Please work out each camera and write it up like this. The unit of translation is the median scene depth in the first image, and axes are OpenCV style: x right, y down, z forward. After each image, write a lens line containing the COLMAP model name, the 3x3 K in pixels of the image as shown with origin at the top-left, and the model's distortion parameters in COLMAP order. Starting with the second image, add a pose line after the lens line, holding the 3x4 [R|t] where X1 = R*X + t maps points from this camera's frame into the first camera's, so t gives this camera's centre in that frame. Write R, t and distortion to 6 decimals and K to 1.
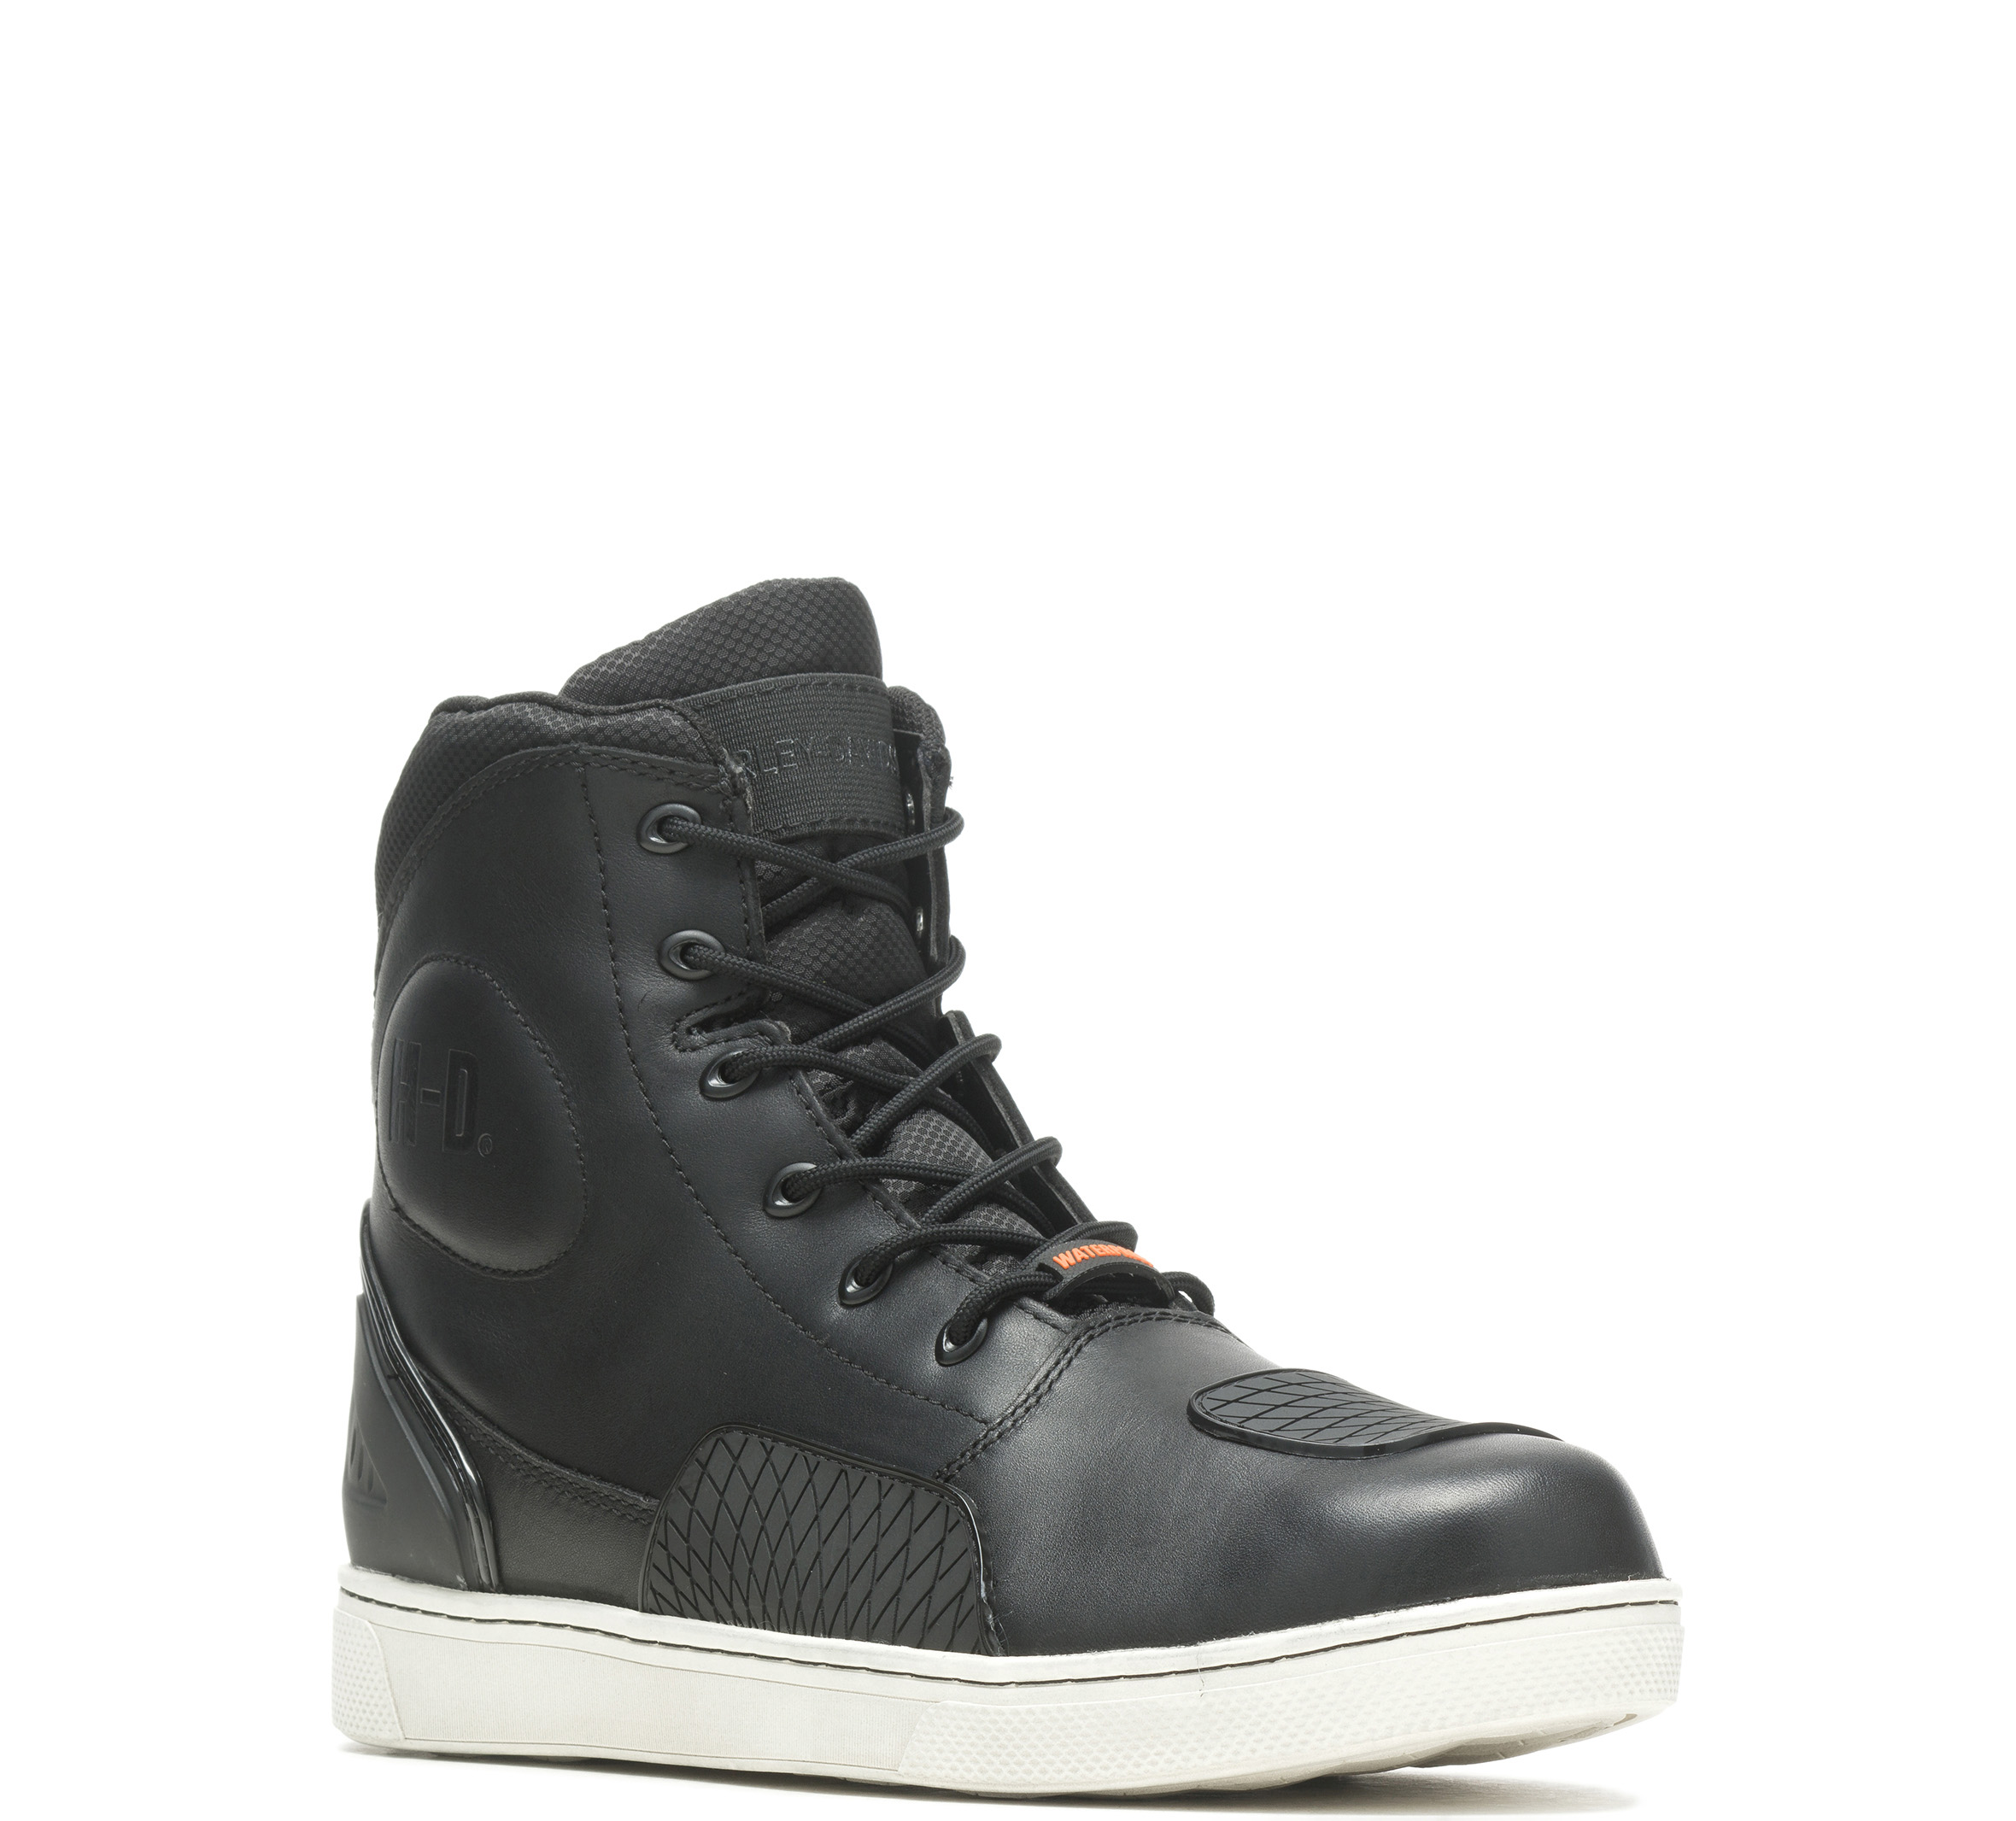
lens RADIAL K [[11925.9, 0, 999.4], [0, 11925.9, 925.8], [0, 0, 1]] dist [-1.558563, 0.000000]
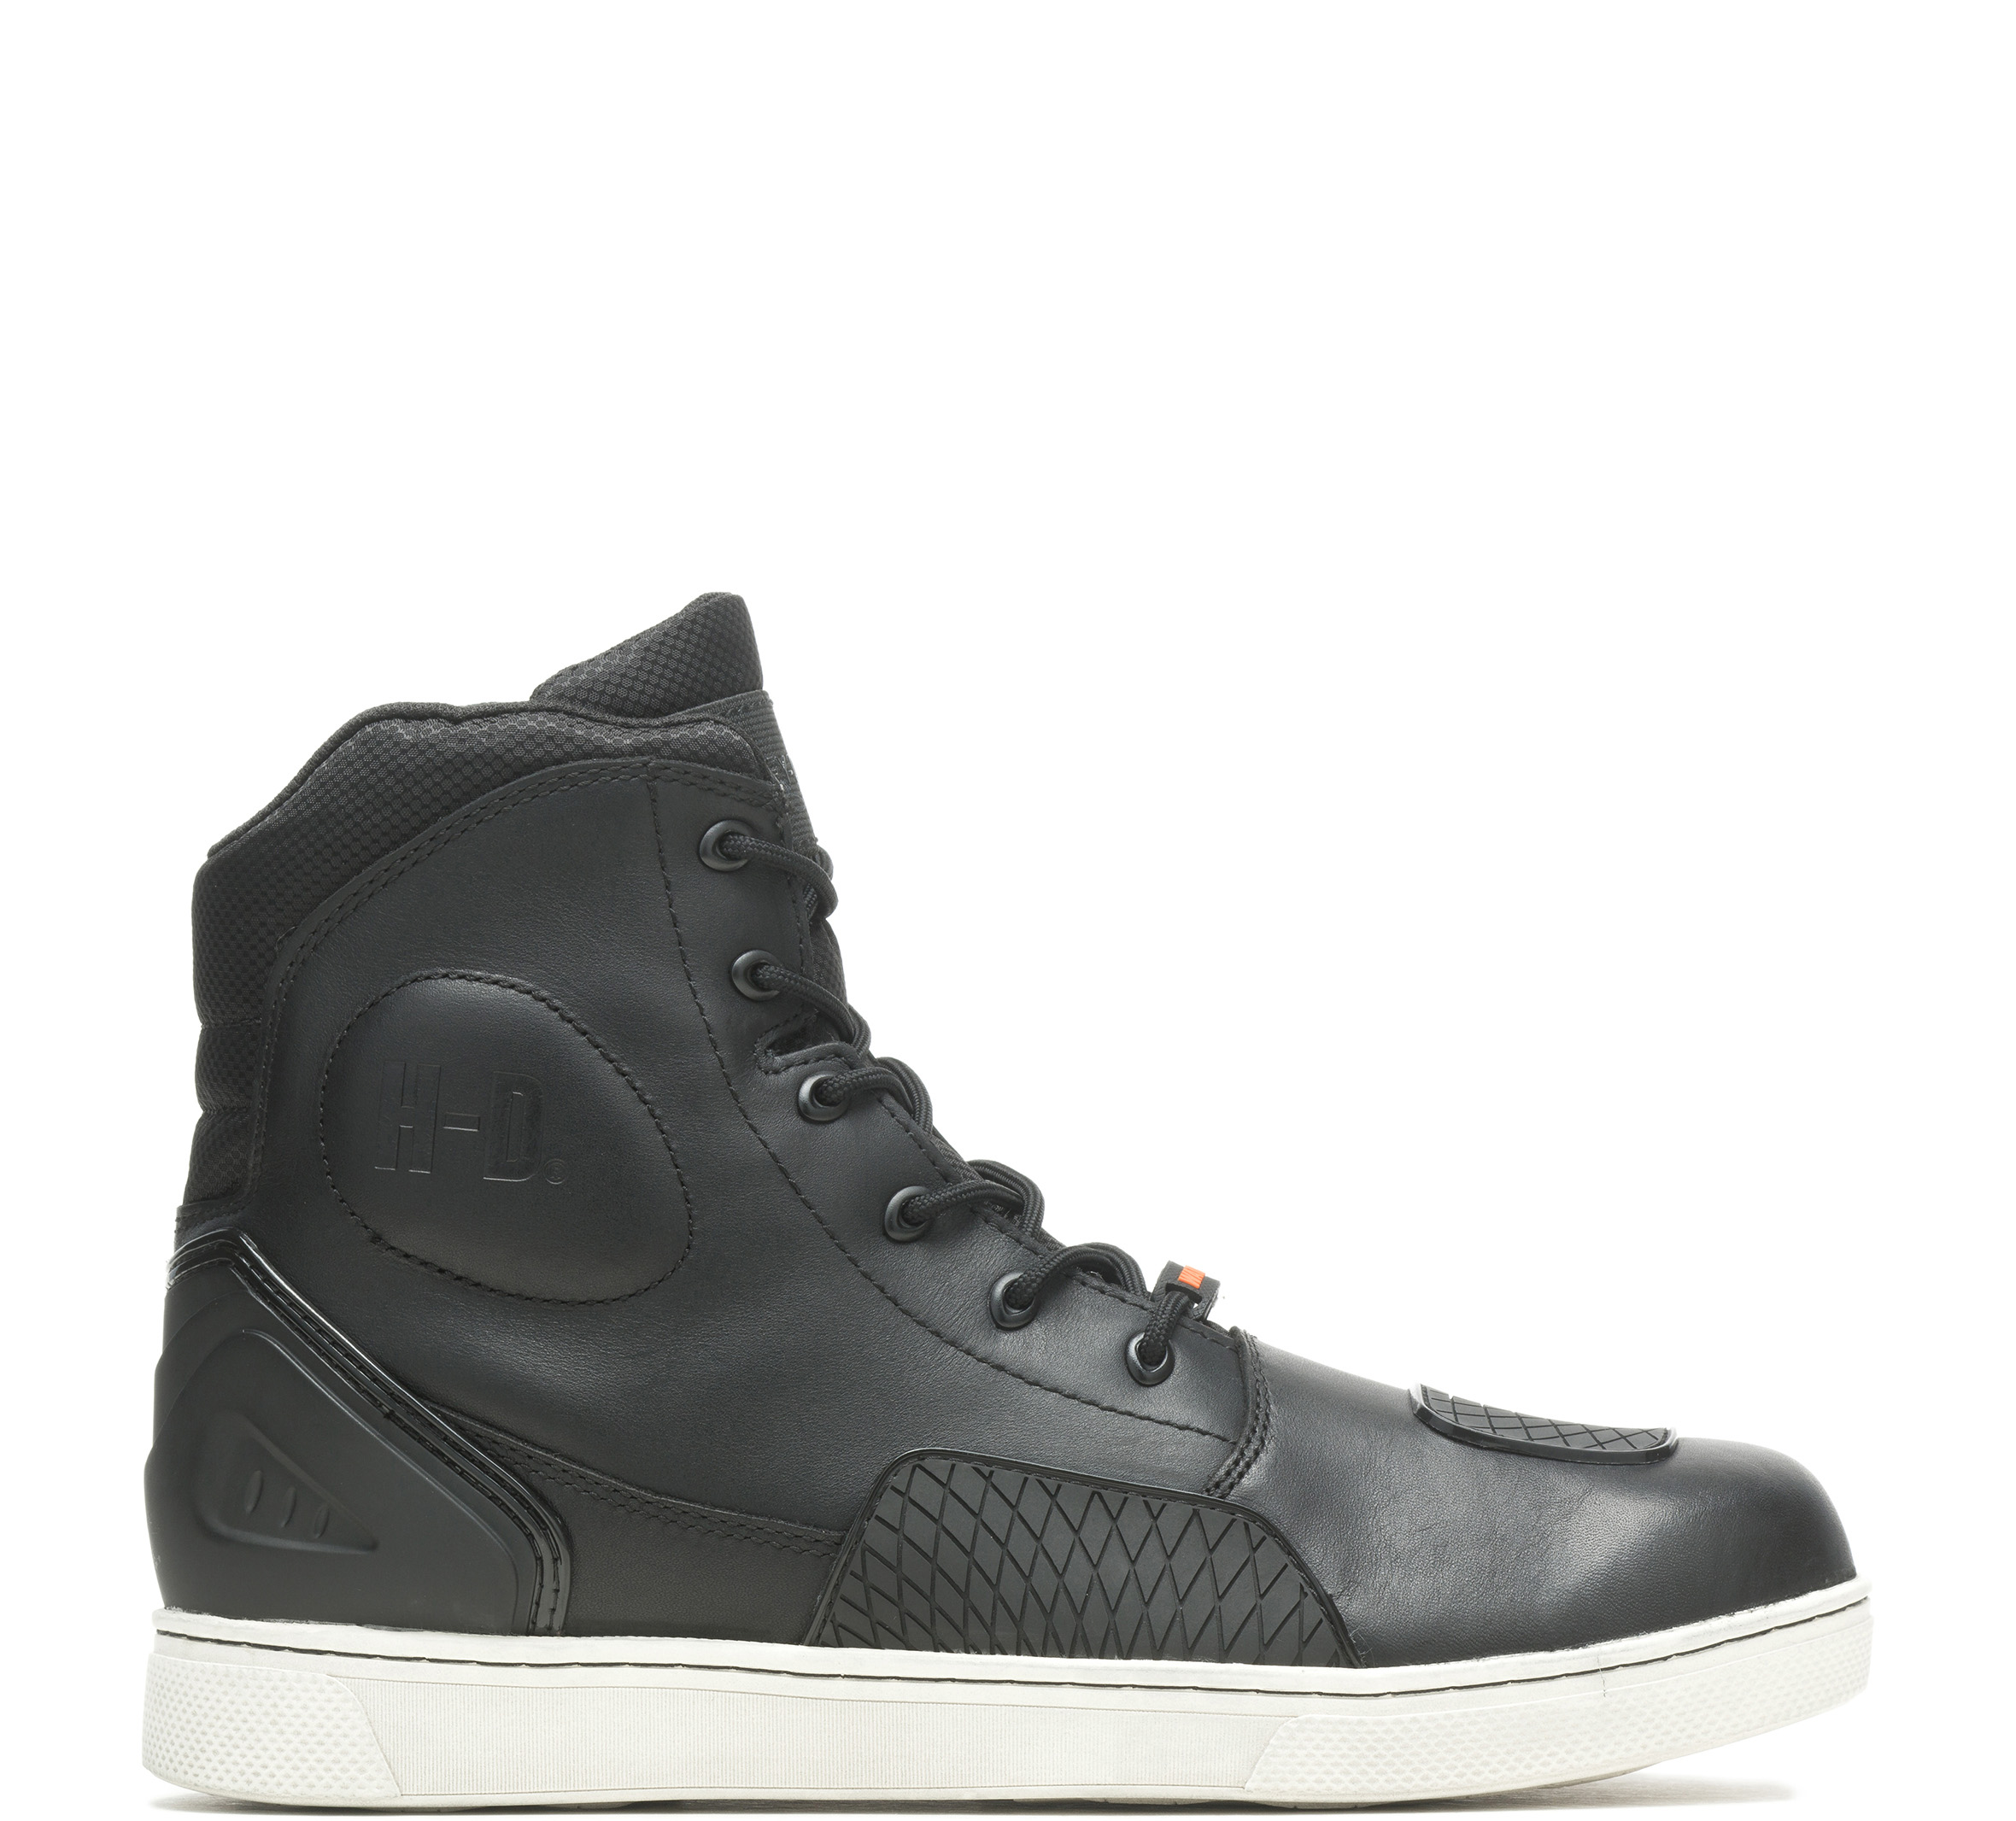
lens RADIAL K [[11925.9, 0, 1006.3], [0, 11925.9, 892.7], [0, 0, 1]] dist [-1.558563, 0.000000]
pose [[0.702827, 0.015315, 0.711196, -0.718890], [-0.006641, 0.999866, -0.014968, 0.010346], [-0.711330, 0.005797, 0.702835, 0.301162]]
